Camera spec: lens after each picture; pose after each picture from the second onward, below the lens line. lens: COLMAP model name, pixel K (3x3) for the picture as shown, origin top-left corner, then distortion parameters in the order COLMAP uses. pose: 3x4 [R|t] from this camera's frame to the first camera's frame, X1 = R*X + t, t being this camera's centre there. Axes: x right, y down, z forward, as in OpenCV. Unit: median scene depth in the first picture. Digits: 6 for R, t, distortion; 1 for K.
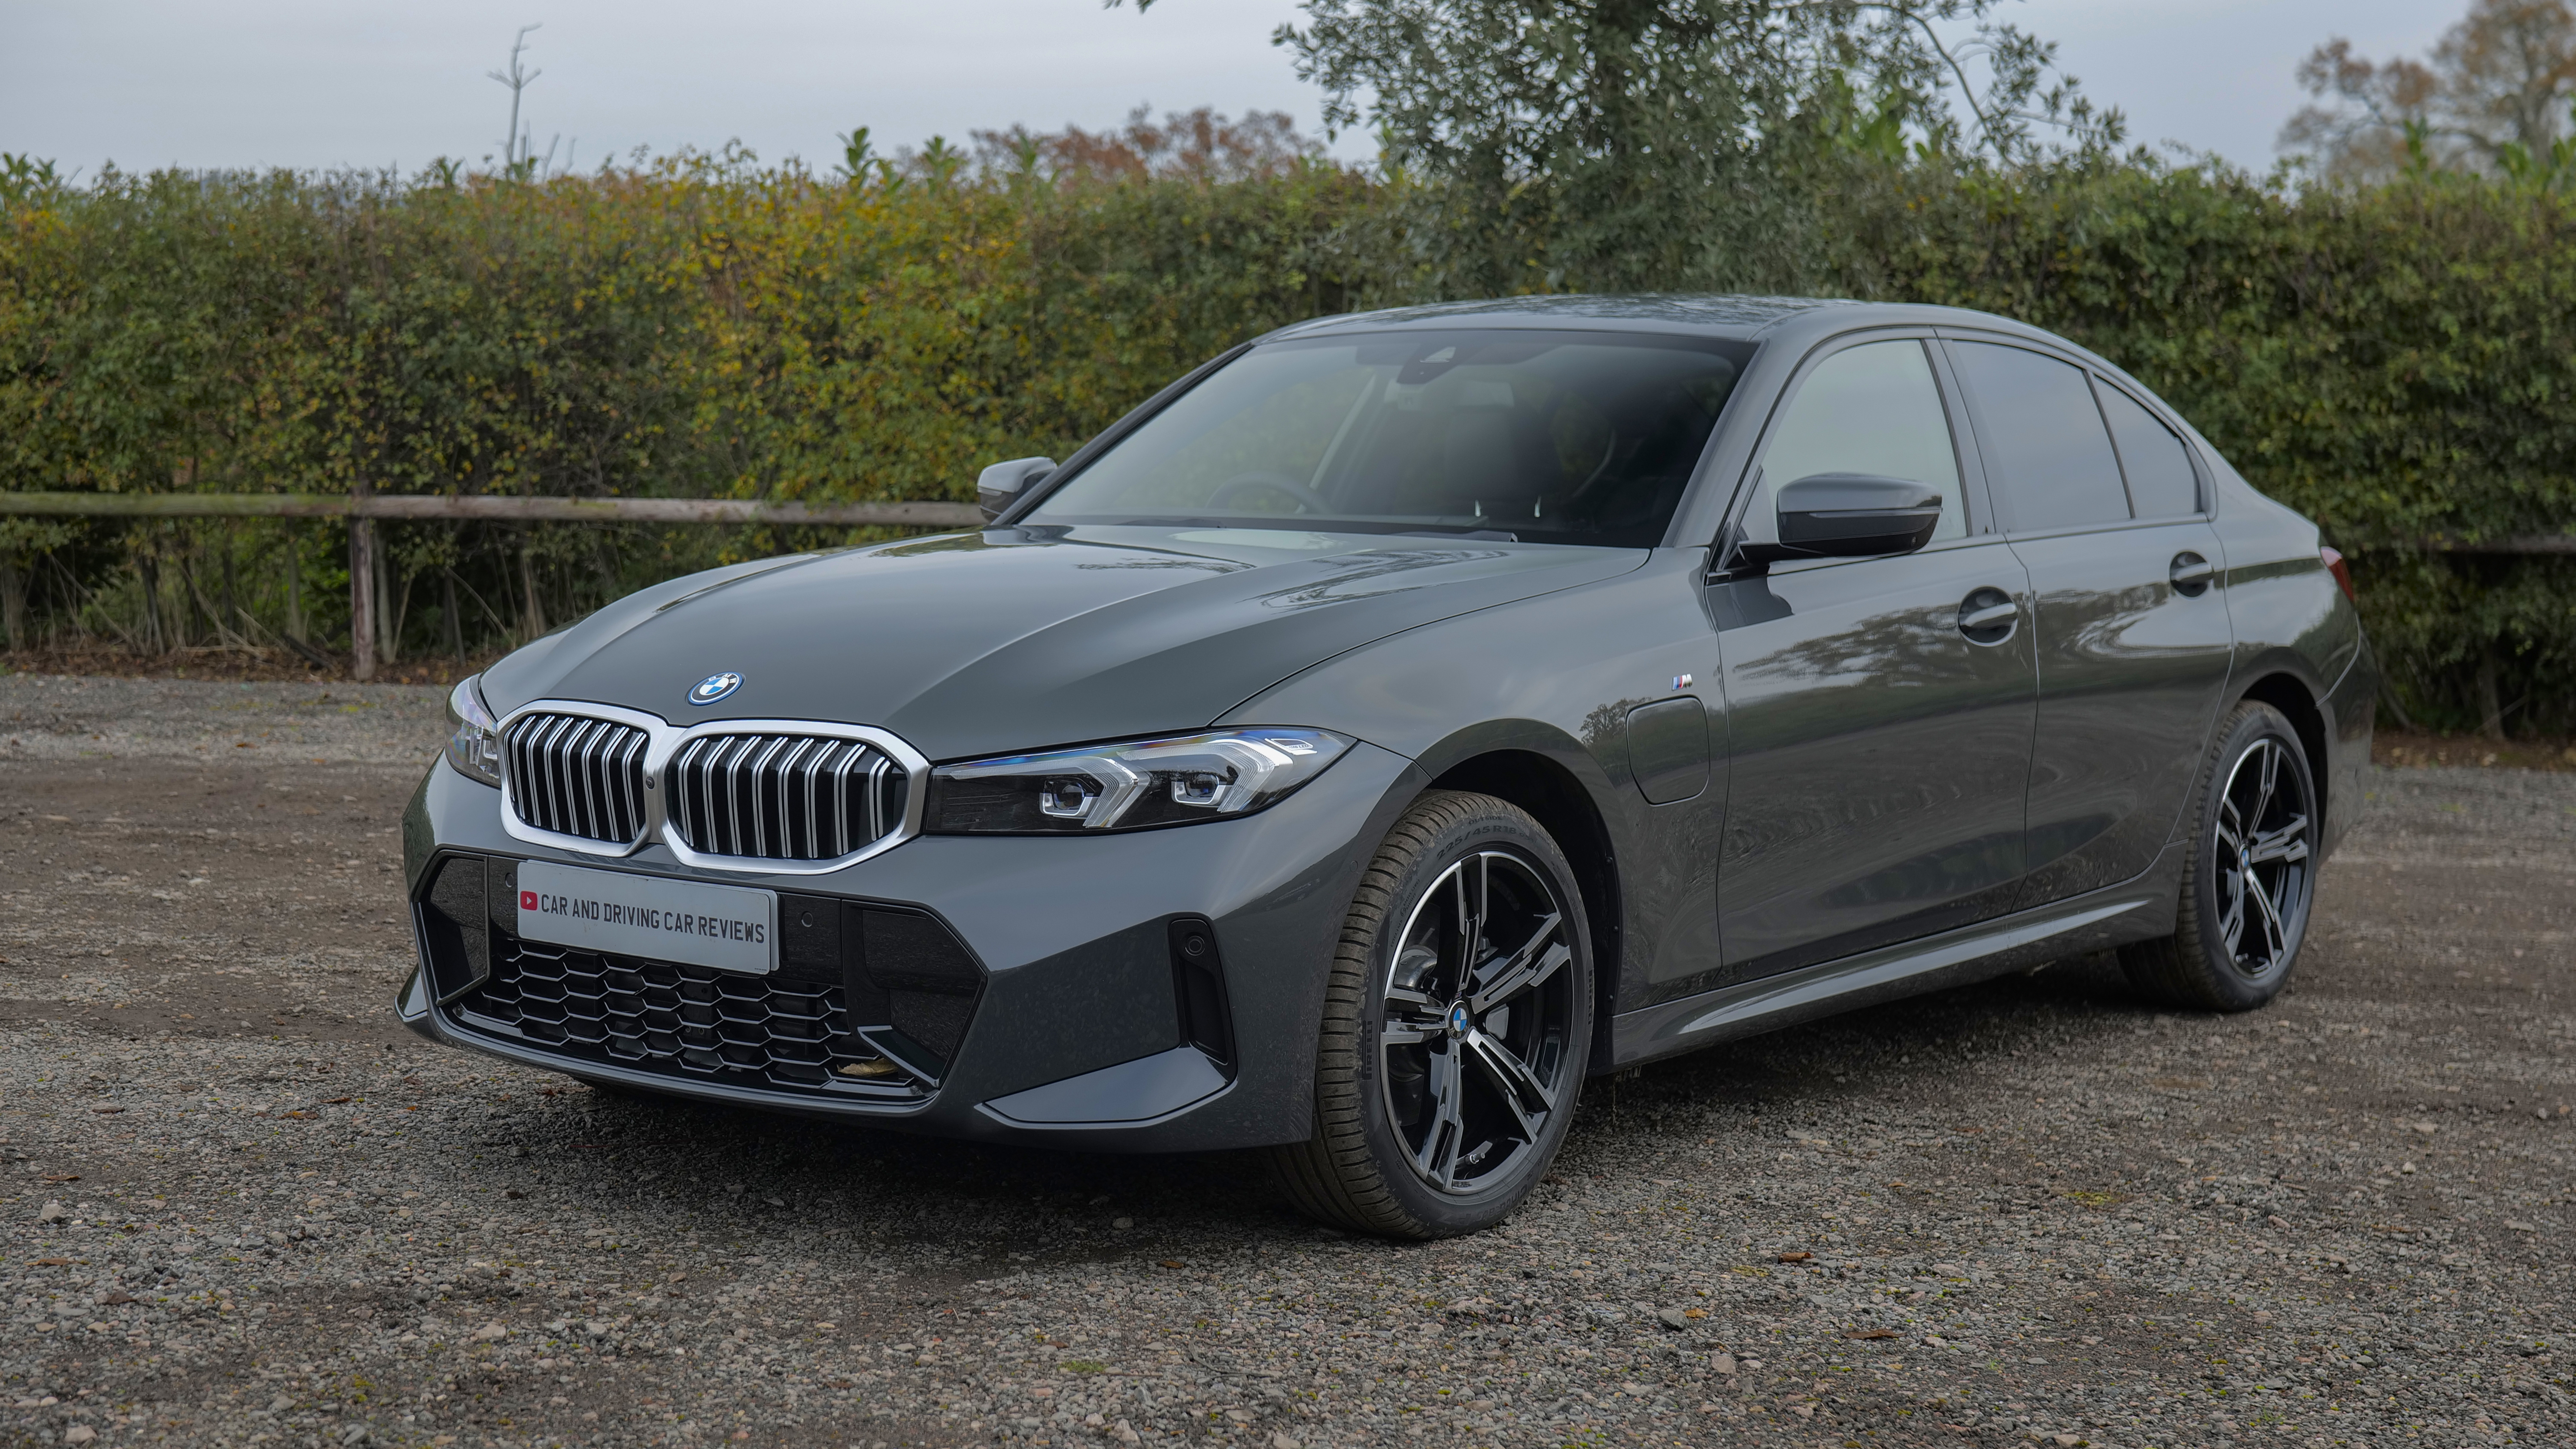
lens RADIAL K [[3595.9, 0, 1286.4], [0, 3595.9, 730.5], [0, 0, 1]] dist [0.020461, 0.000000]
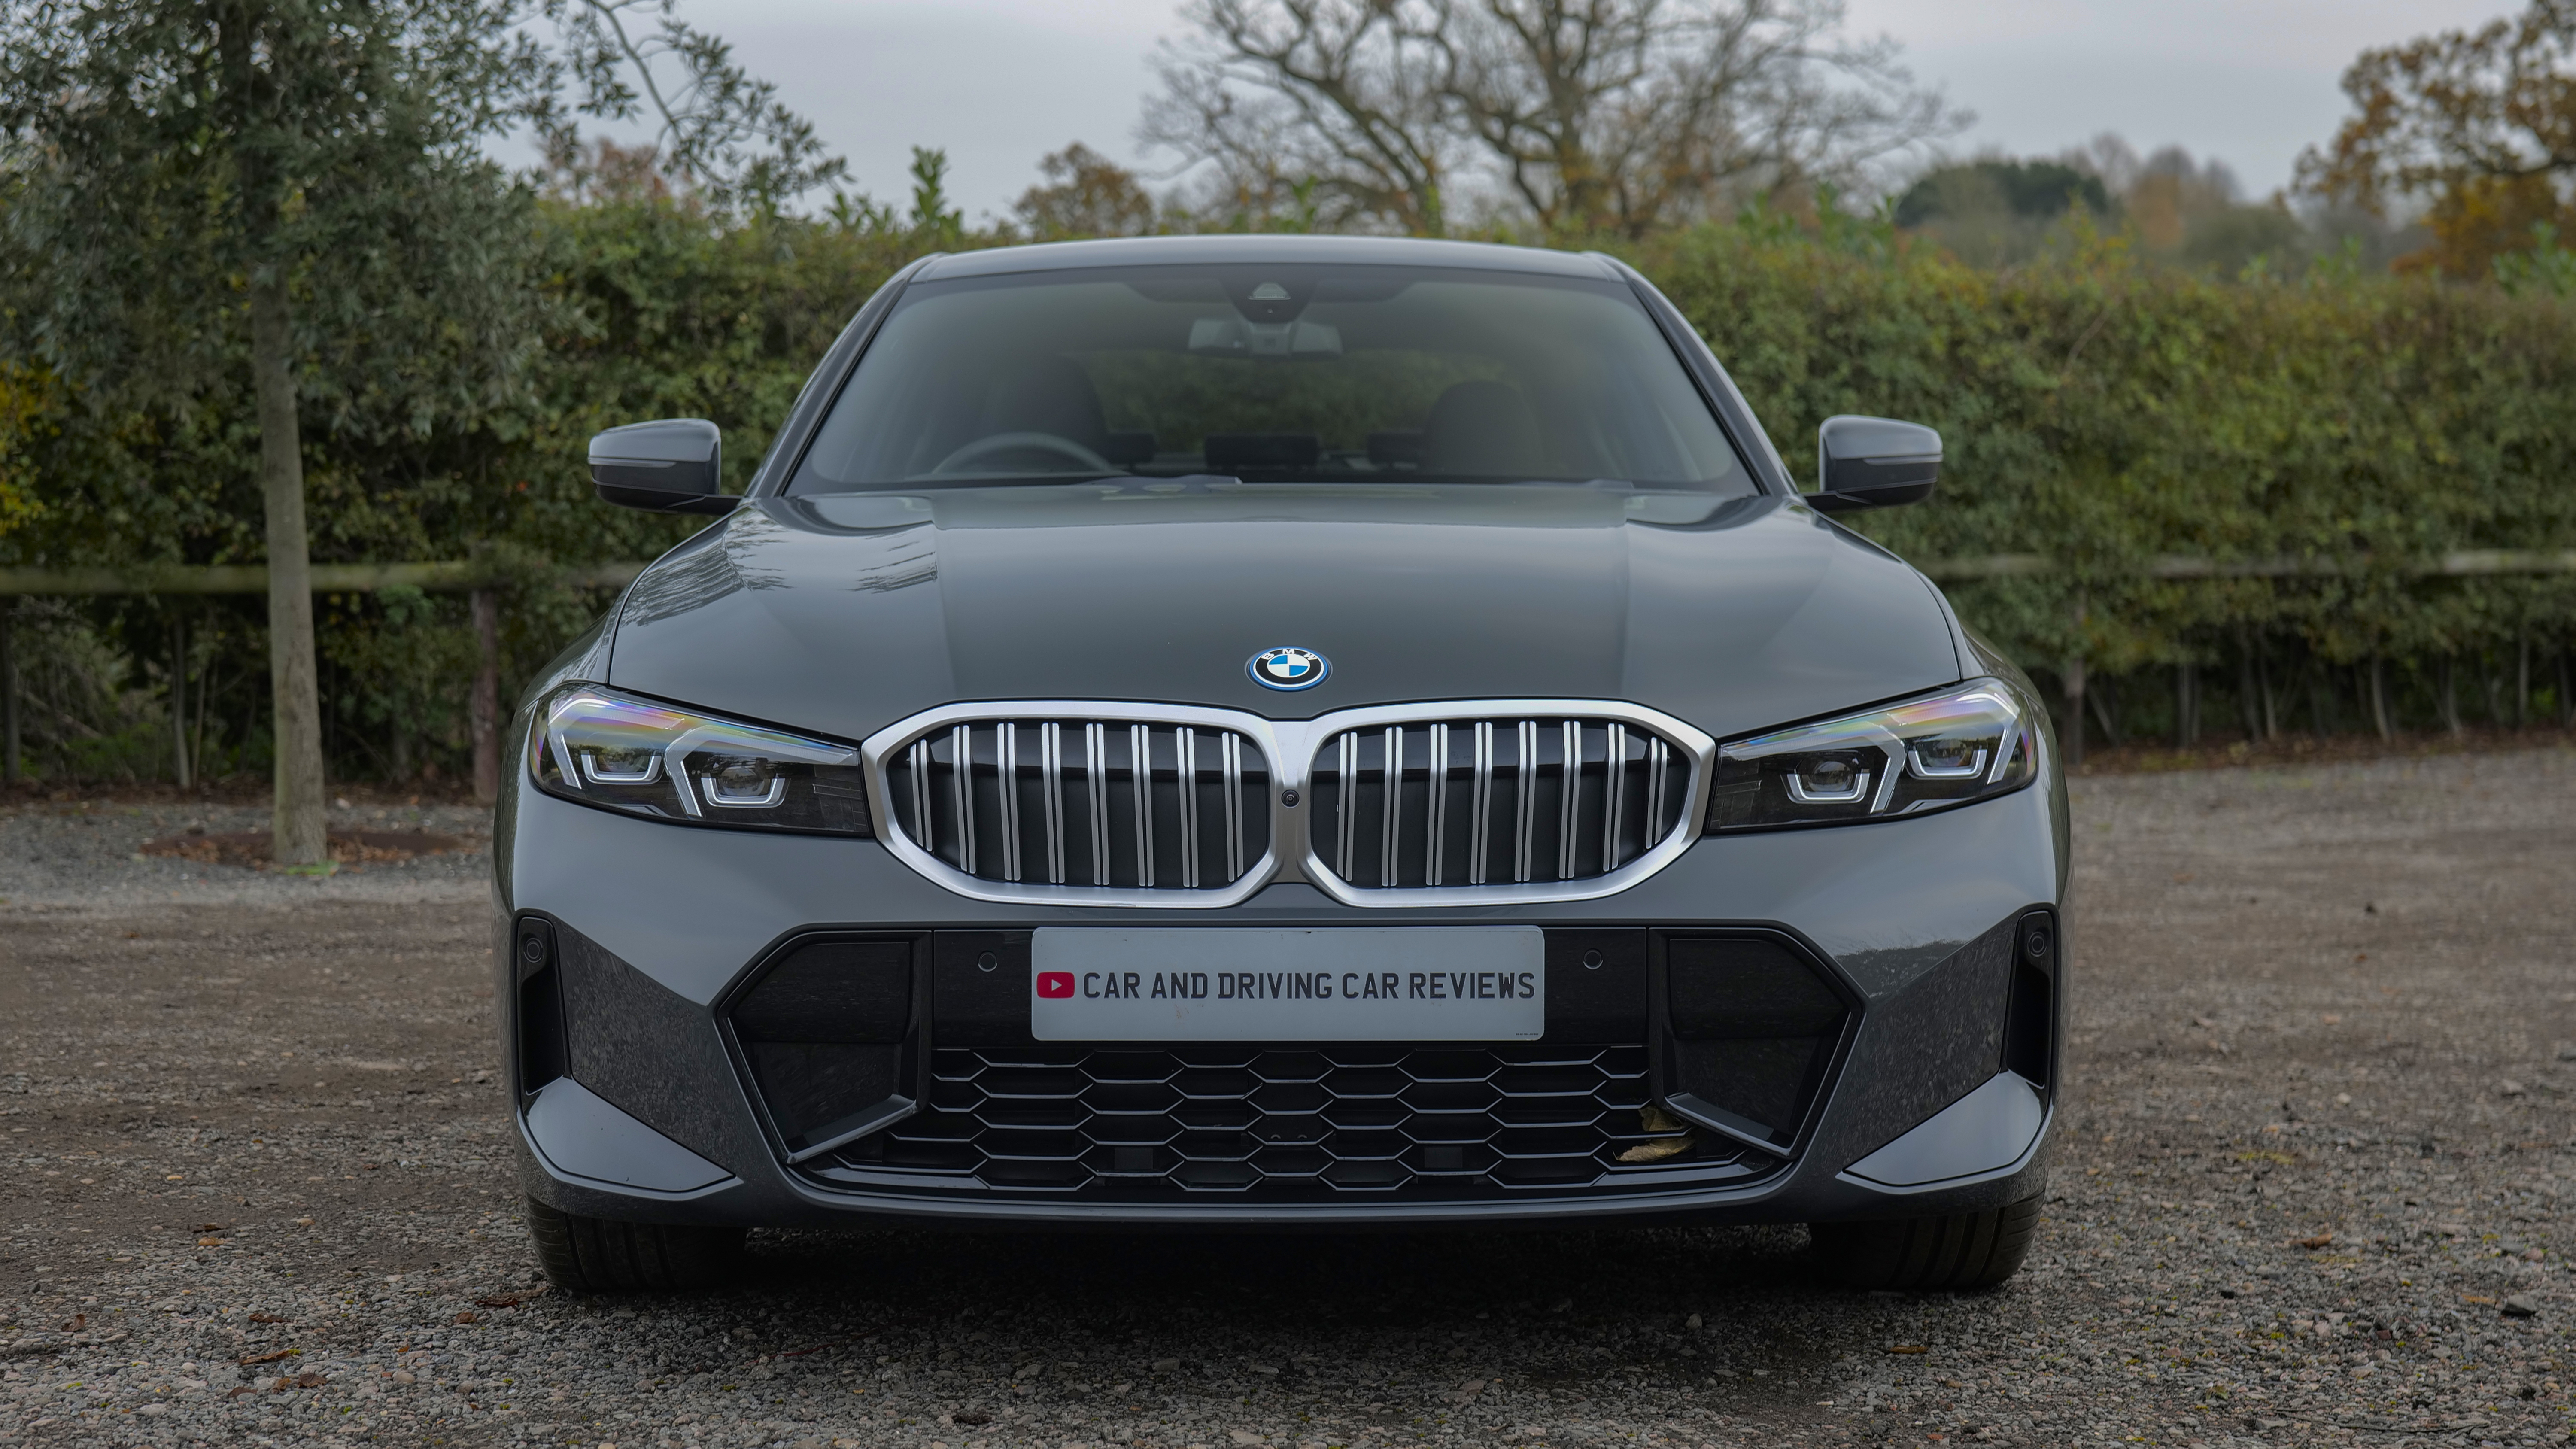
lens RADIAL K [[3595.9, 0, 1287.2], [0, 3595.9, 716.6], [0, 0, 1]] dist [0.020461, 0.000000]
pose [[0.783528, -0.044390, 0.619769, -0.625435], [0.064619, 0.997858, -0.010223, 0.005596], [-0.617987, 0.048058, 0.784718, 0.438203]]
